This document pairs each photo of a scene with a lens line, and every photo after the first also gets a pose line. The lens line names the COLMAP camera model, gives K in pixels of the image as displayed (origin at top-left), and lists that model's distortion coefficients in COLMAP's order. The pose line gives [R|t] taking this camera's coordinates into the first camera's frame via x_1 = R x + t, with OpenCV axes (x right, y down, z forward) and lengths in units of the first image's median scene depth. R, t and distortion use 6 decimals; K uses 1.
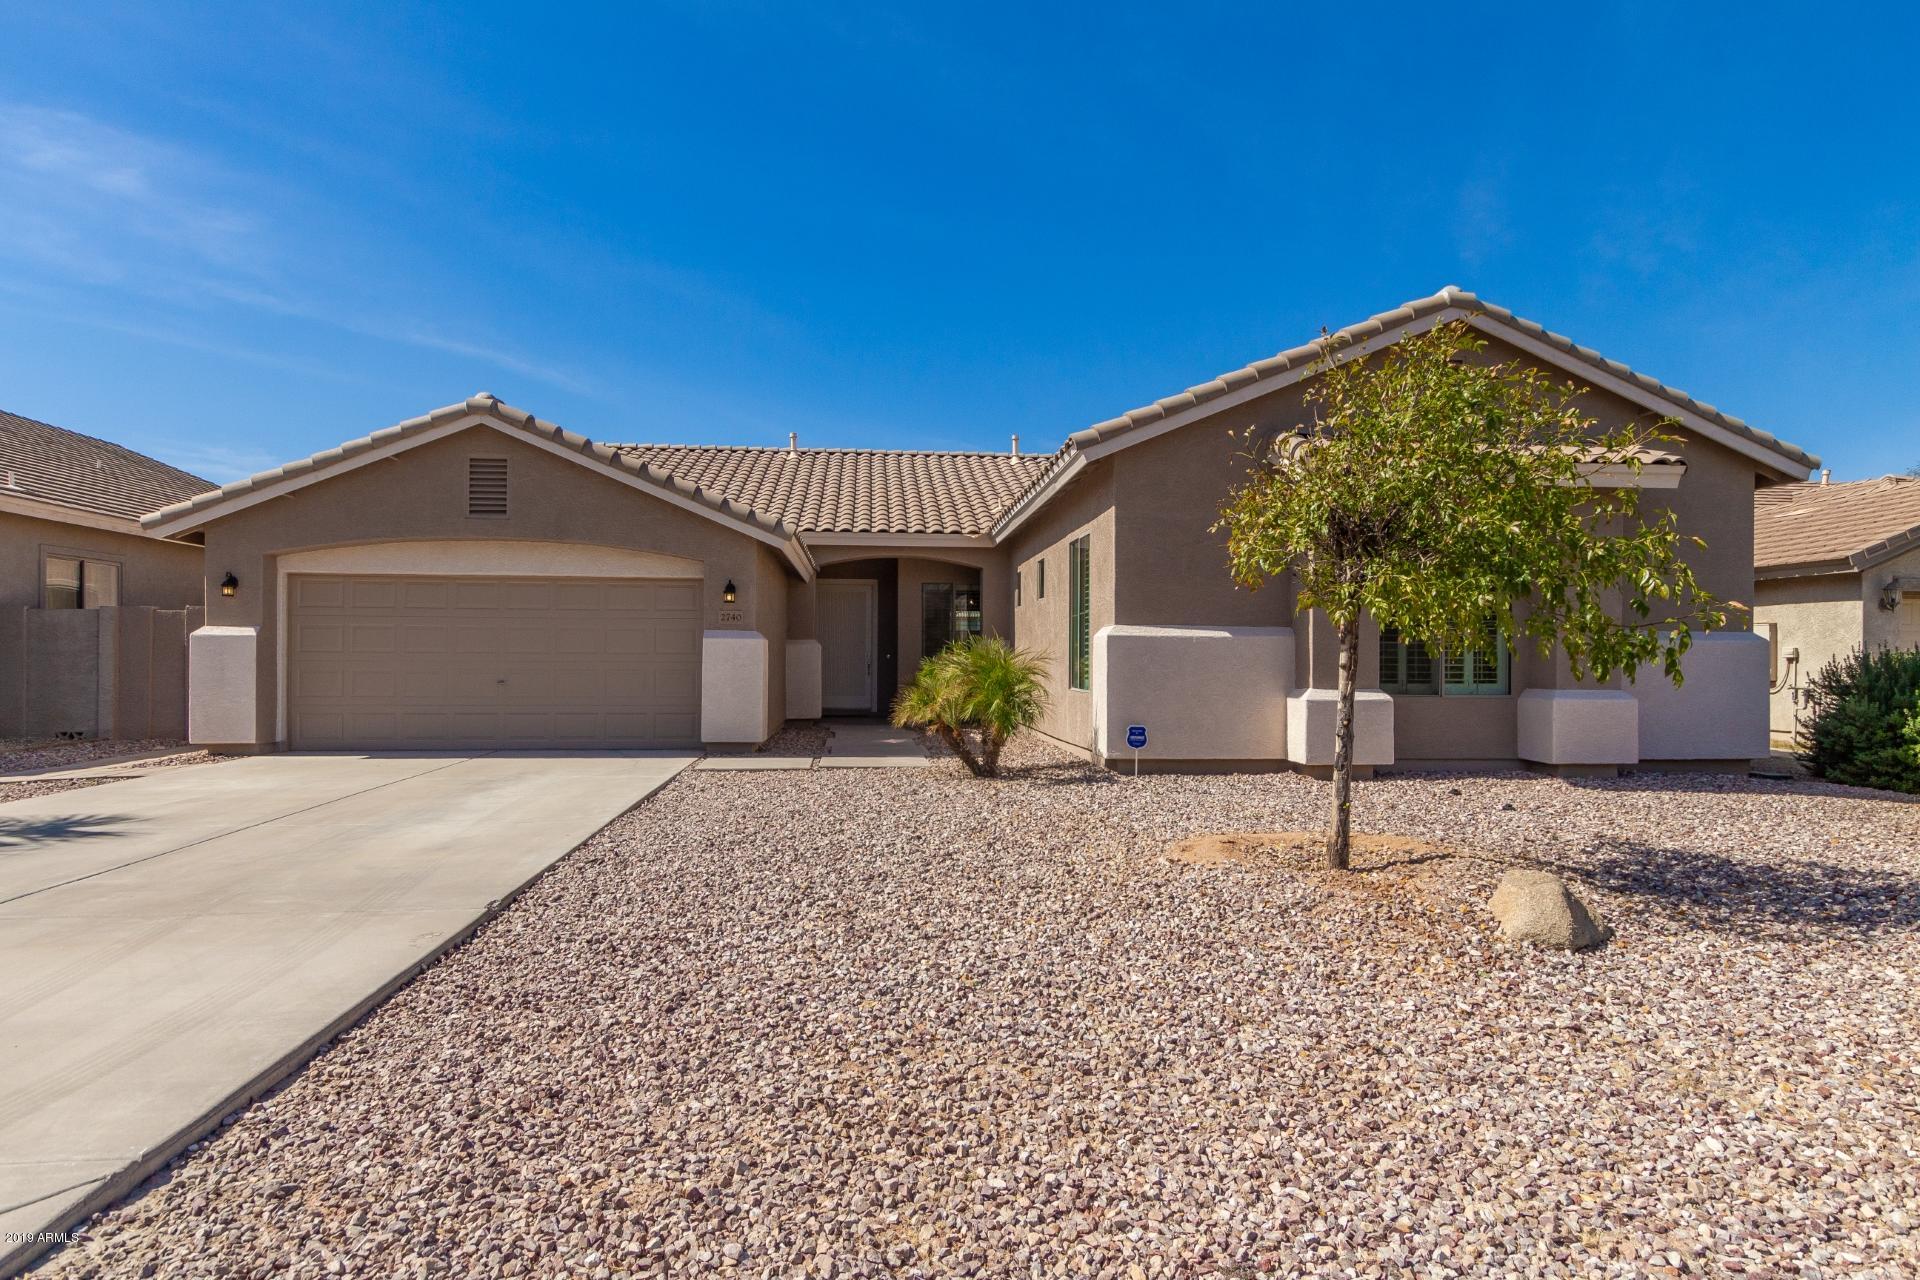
lens RADIAL K [[1058.2, 0, 958.7], [0, 1058.2, 638.2], [0, 0, 1]] dist [-0.006388, -0.003887]
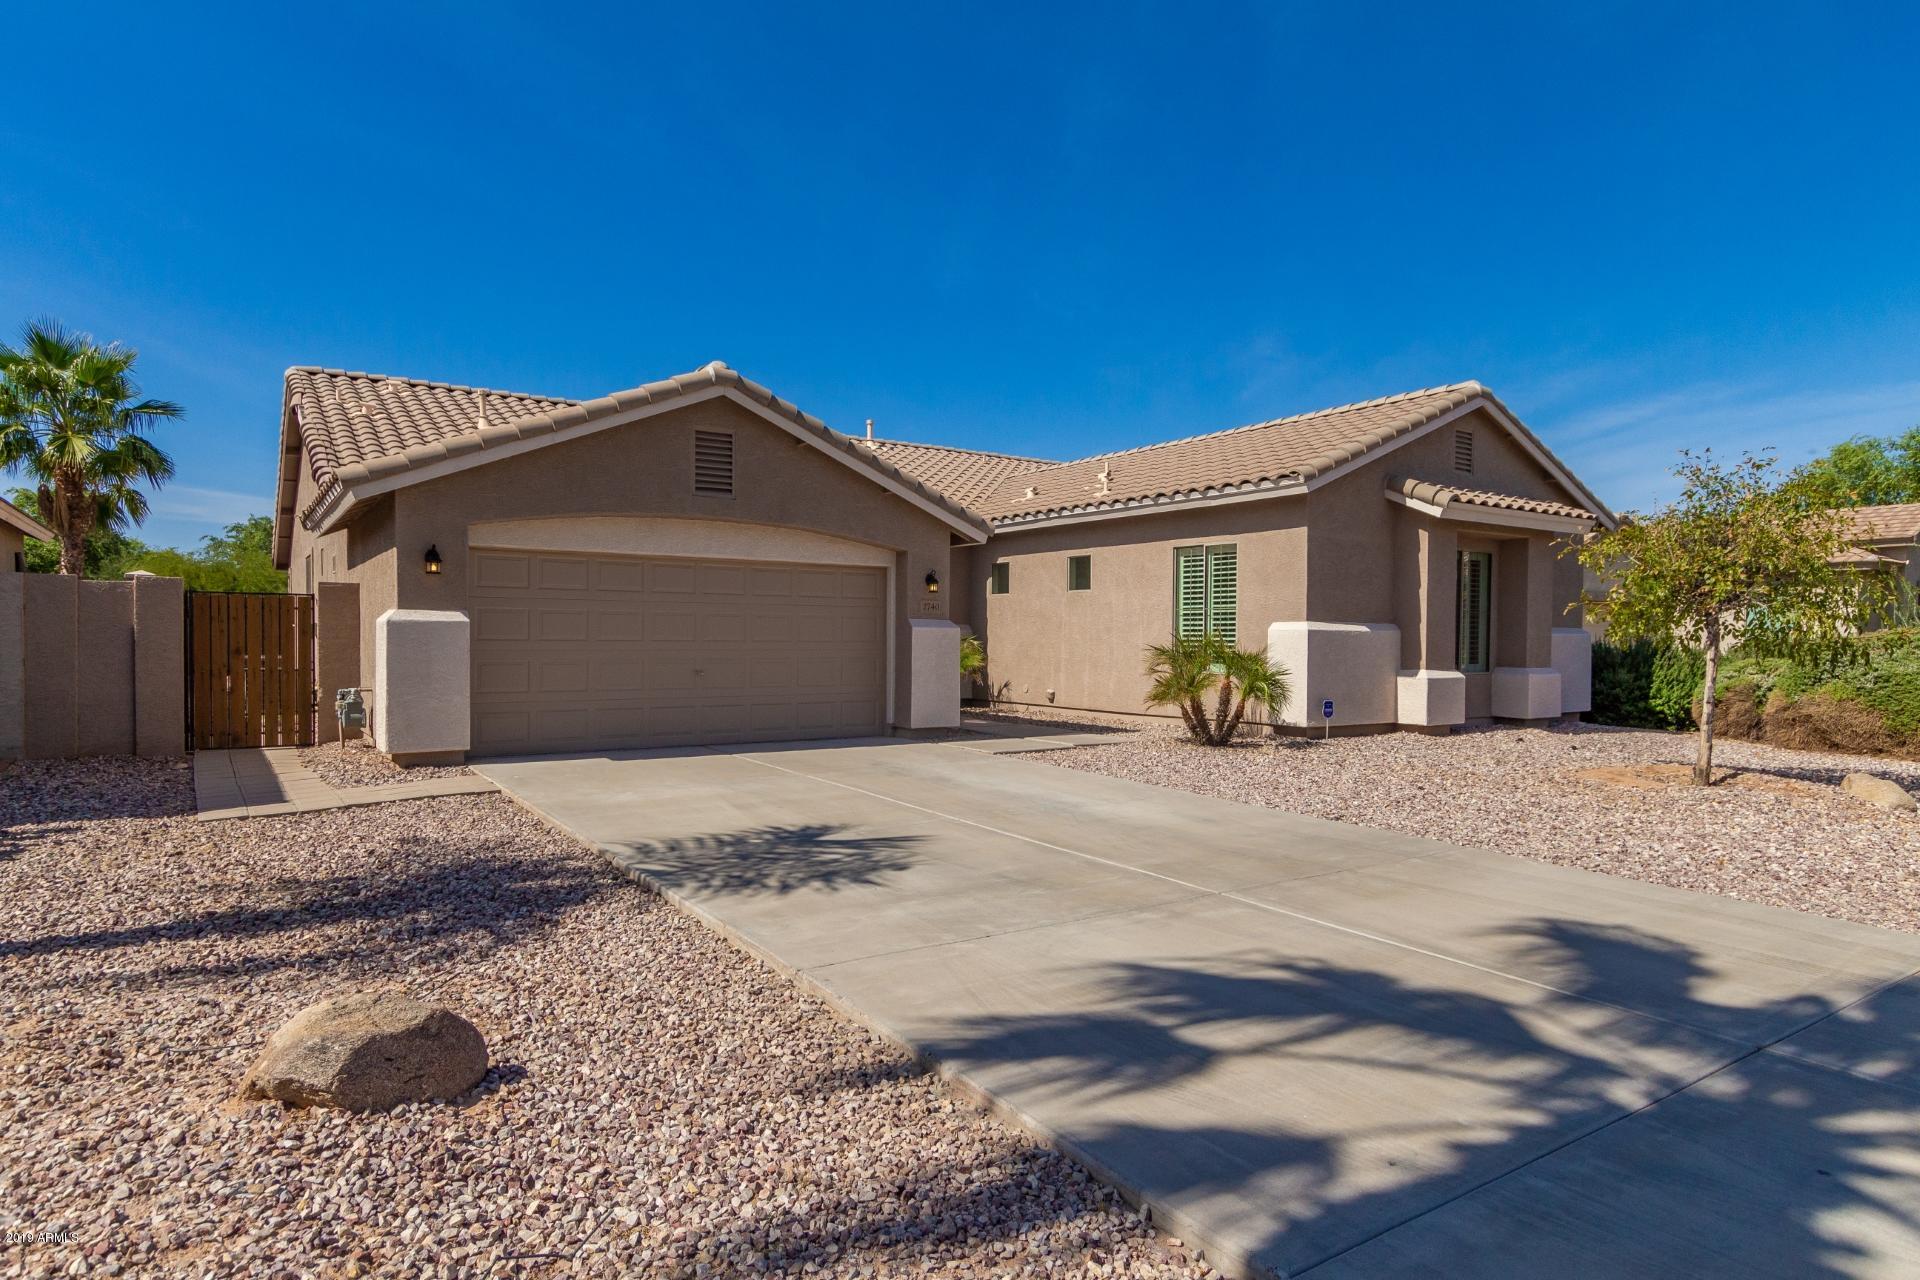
lens RADIAL K [[1058.2, 0, 956.9], [0, 1058.2, 636.2], [0, 0, 1]] dist [-0.006388, -0.003887]
pose [[0.880153, 0.001619, 0.474687, -0.719618], [-0.012320, 0.999735, 0.019434, -0.012113], [-0.474530, -0.022953, 0.879940, 0.075016]]
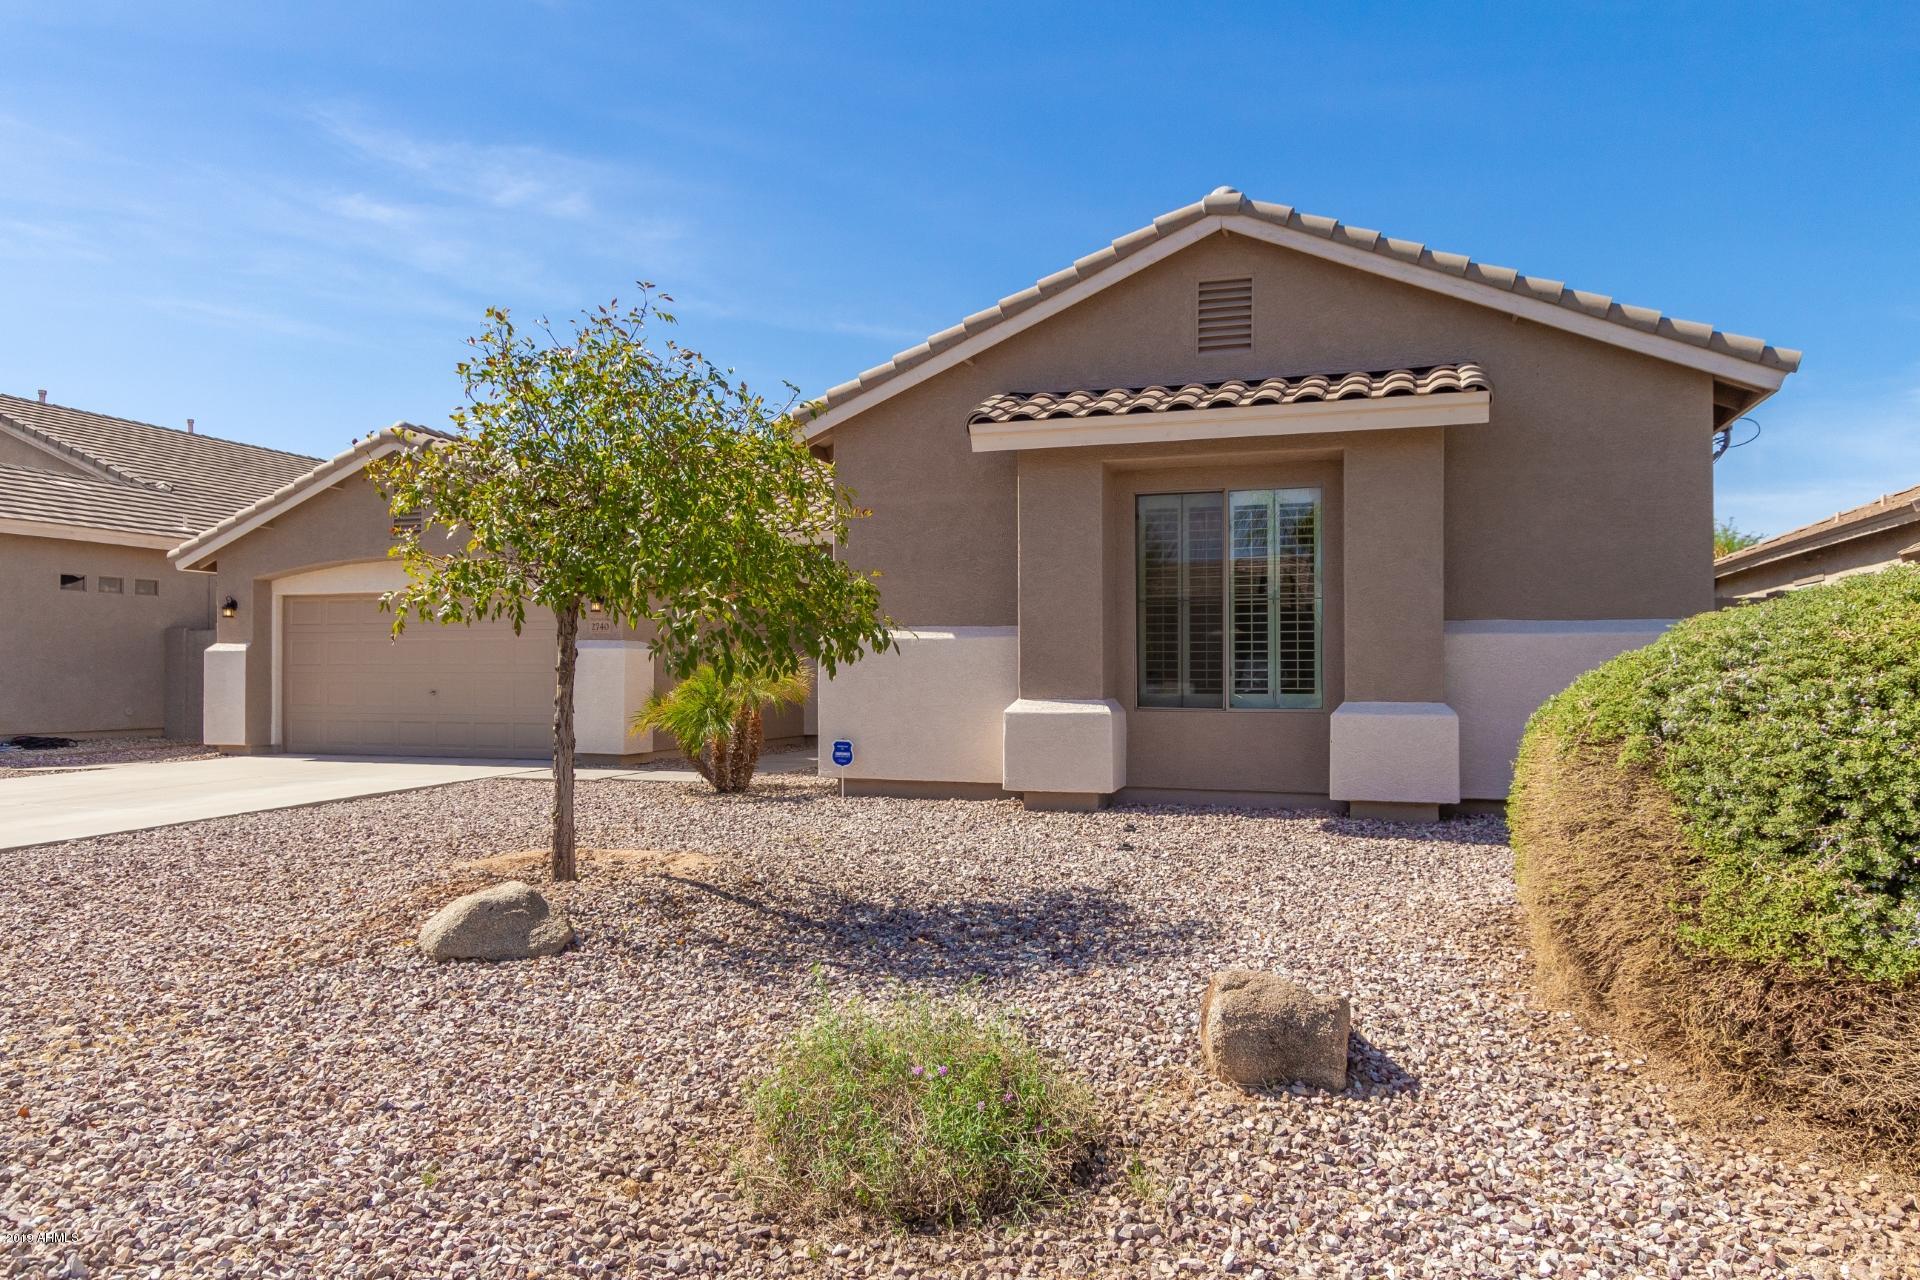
lens RADIAL K [[1287.0, 0, 960.5], [0, 1287.0, 660.9], [0, 0, 1]] dist [-0.006667, -0.001578]
pose [[0.914383, -0.009333, -0.404743, 0.601553], [0.014569, 0.999845, 0.009857, 0.005499], [0.404588, -0.014909, 0.914377, 0.041976]]
